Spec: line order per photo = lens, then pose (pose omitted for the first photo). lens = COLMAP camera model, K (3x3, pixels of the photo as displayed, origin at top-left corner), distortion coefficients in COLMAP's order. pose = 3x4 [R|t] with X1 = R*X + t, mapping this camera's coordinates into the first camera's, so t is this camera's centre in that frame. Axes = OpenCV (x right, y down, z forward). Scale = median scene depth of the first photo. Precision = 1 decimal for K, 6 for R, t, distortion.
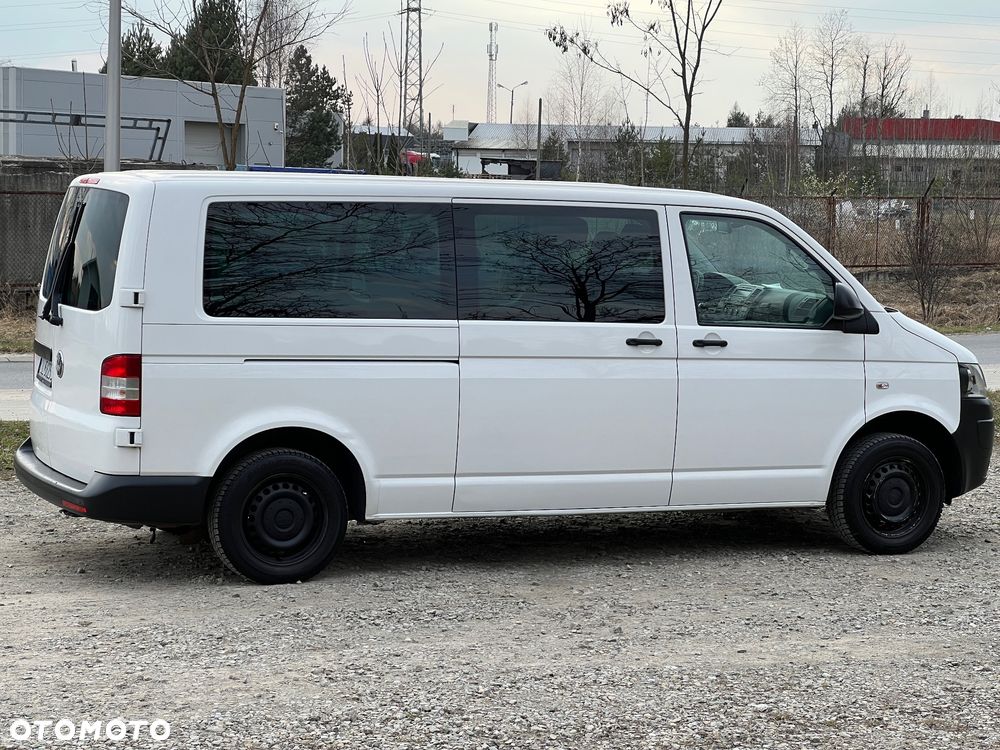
lens RADIAL K [[2262.4, 0, 516.8], [0, 2262.4, 344.5], [0, 0, 1]] dist [-0.287219, 7.712245]
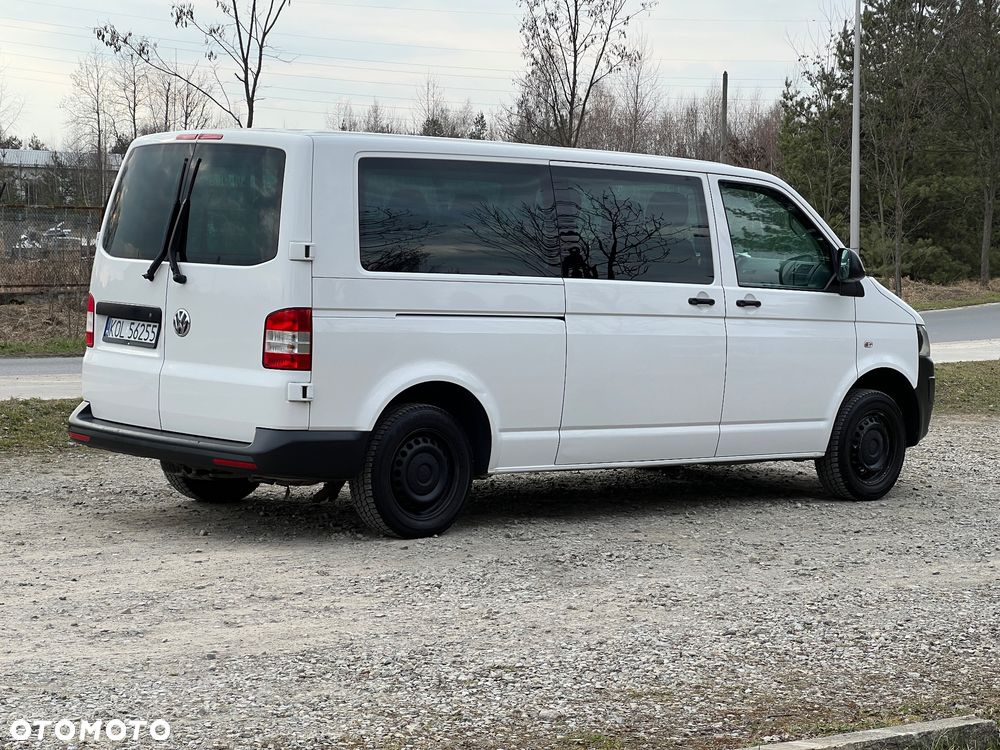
lens RADIAL K [[2262.4, 0, 516.8], [0, 2262.4, 344.5], [0, 0, 1]] dist [-0.287219, 7.712245]
pose [[0.946170, -0.008202, 0.323565, -0.364081], [0.012634, 0.999853, -0.011601, 0.030019], [-0.323423, 0.015065, 0.946135, 0.030933]]
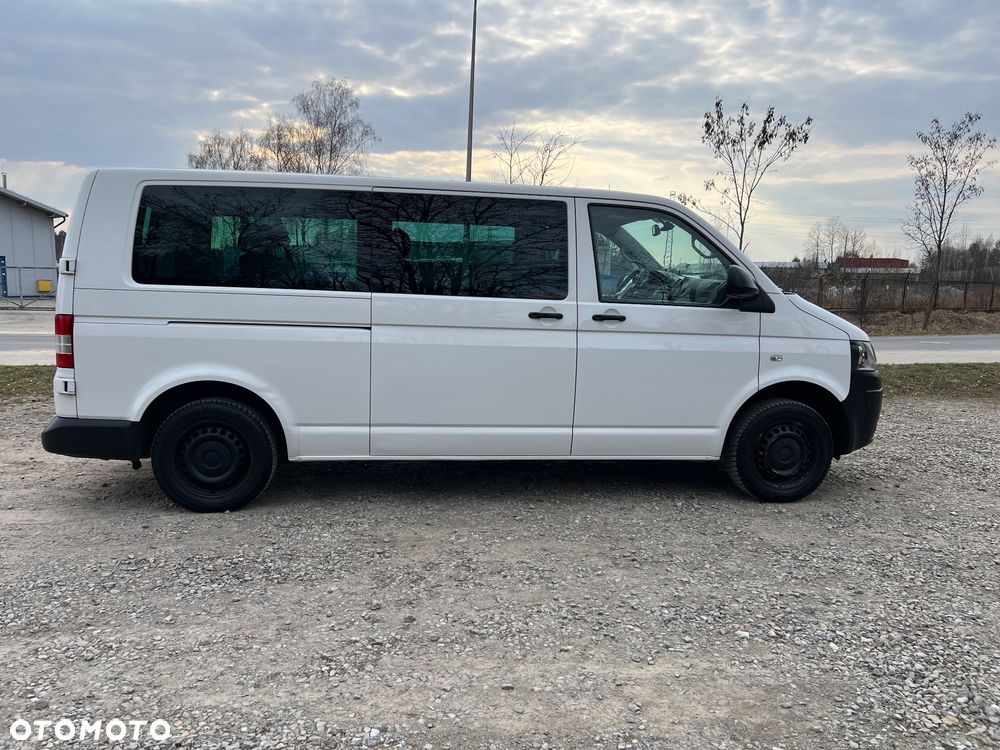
lens RADIAL K [[751.1, 0, 496.5], [0, 751.1, 376.0], [0, 0, 1]] dist [0.079008, -0.093246]
pose [[0.961837, 0.031100, -0.271850, 0.136334], [-0.018454, 0.998631, 0.048954, 0.011459], [0.273000, -0.042069, 0.961094, 0.618807]]
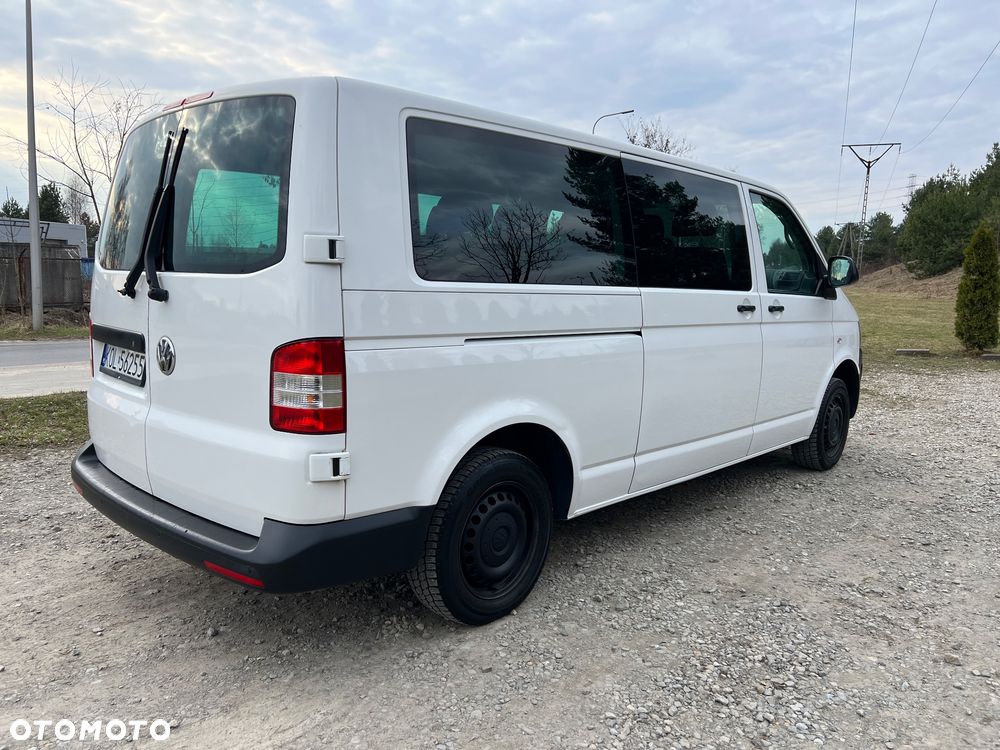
lens RADIAL K [[751.1, 0, 496.5], [0, 751.1, 376.0], [0, 0, 1]] dist [0.079008, -0.093246]
pose [[0.921315, -0.057088, 0.384603, -0.189716], [0.031420, 0.996859, 0.072699, 0.001035], [-0.387545, -0.054894, 0.920215, 0.710763]]
